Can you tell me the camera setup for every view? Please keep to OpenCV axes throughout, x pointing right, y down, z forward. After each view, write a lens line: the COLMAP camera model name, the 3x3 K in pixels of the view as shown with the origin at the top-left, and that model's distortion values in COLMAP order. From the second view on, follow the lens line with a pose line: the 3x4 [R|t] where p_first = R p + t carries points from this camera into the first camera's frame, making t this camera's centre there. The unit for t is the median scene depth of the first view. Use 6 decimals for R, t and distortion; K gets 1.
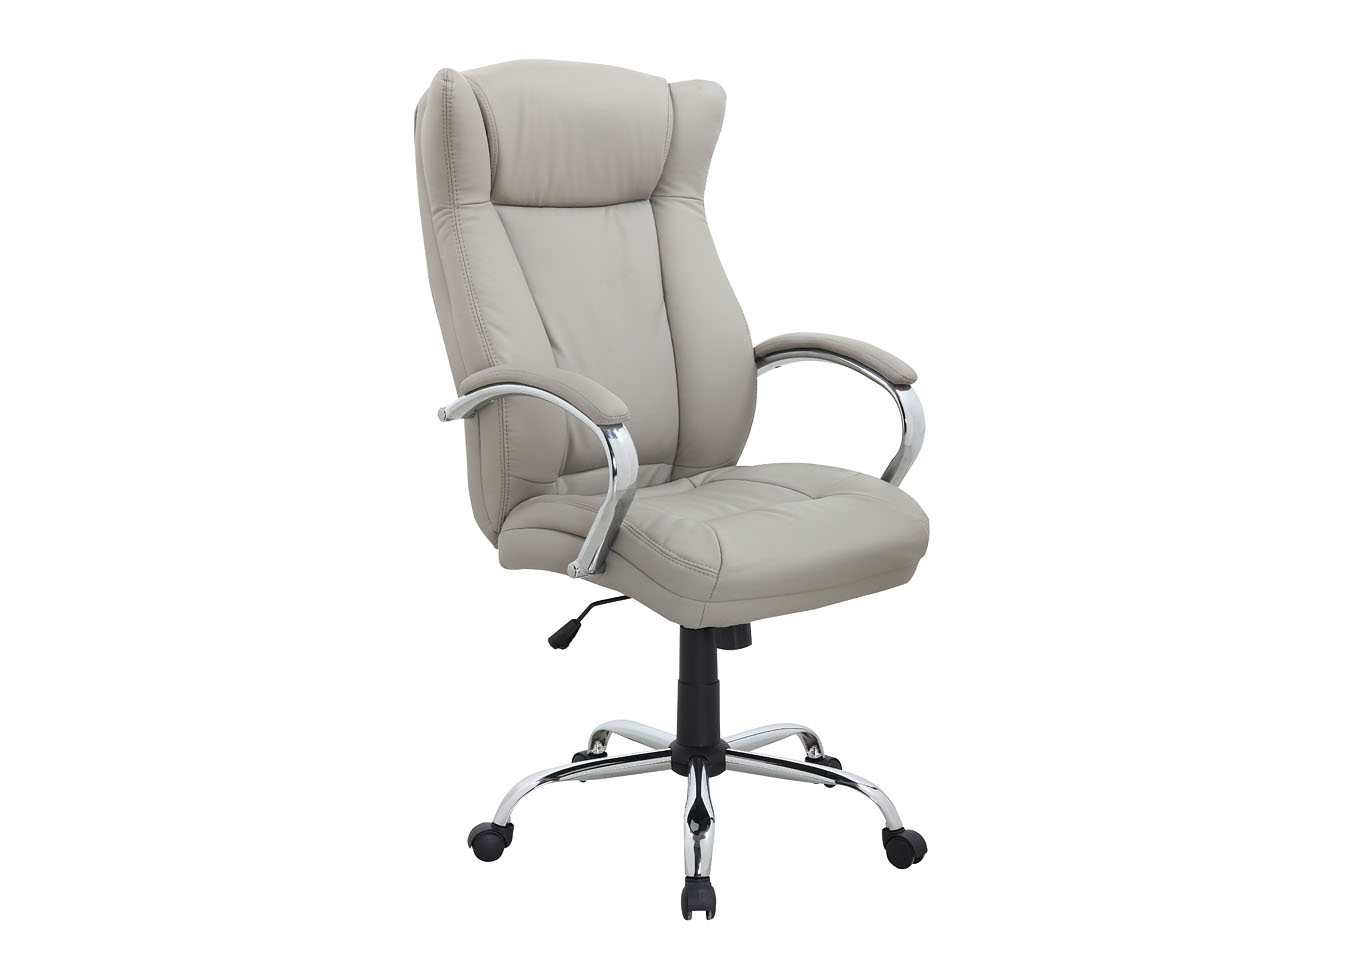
lens RADIAL K [[3087.2, 0, 683.0], [0, 3087.2, 484.0], [0, 0, 1]] dist [0.031878, 0.093814]
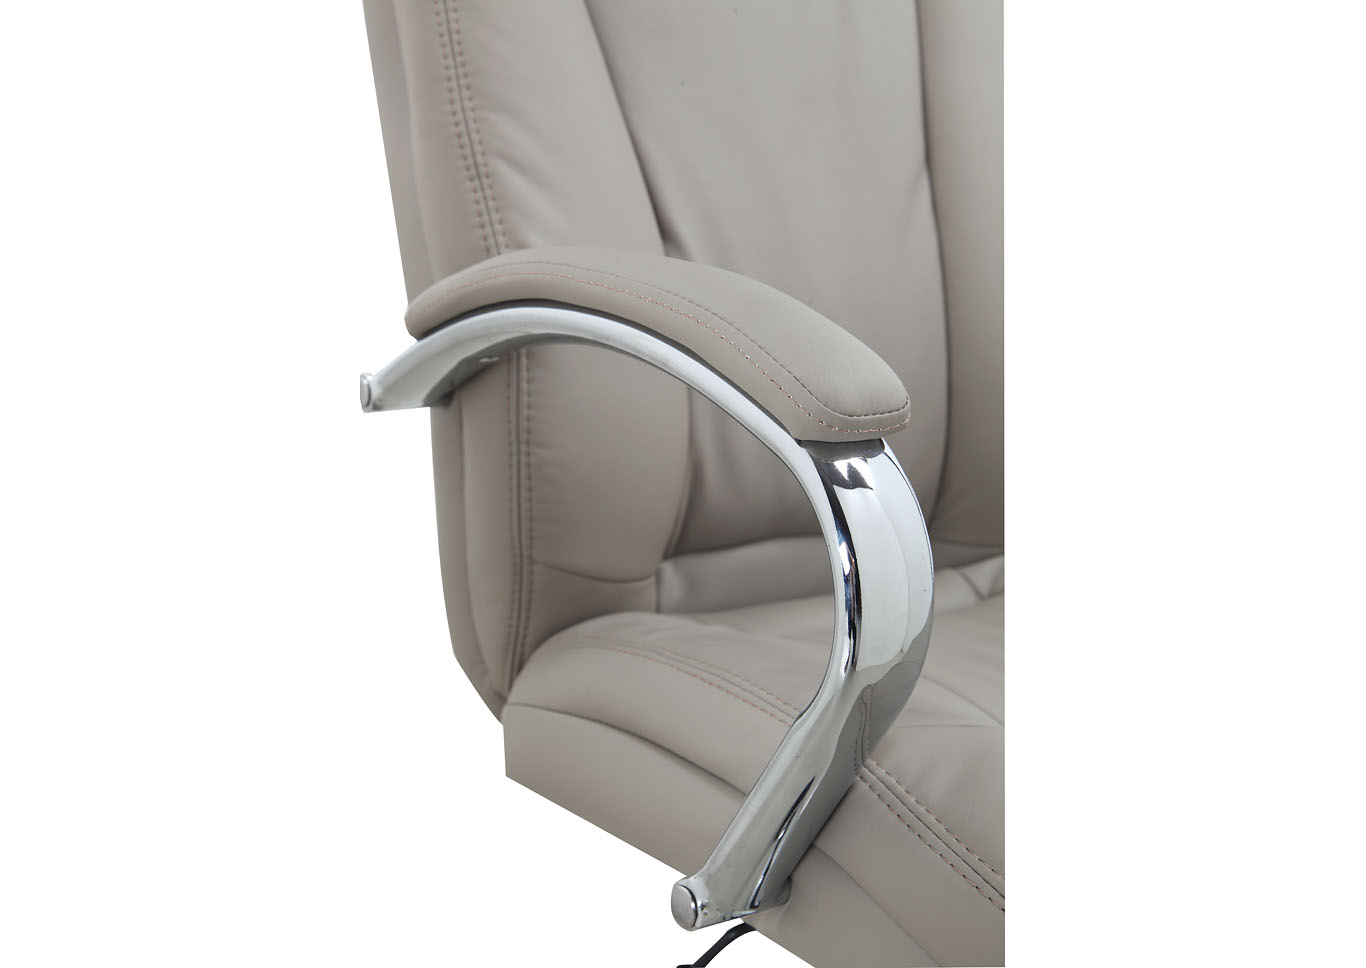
lens RADIAL K [[2512.4, 0, 683.0], [0, 2512.4, 484.0], [0, 0, 1]] dist [0.001757, -0.000920]
pose [[0.997744, 0.054457, -0.039265, -0.025838], [-0.054585, 0.998507, -0.002198, -0.012422], [0.039087, 0.004336, 0.999226, 0.684801]]
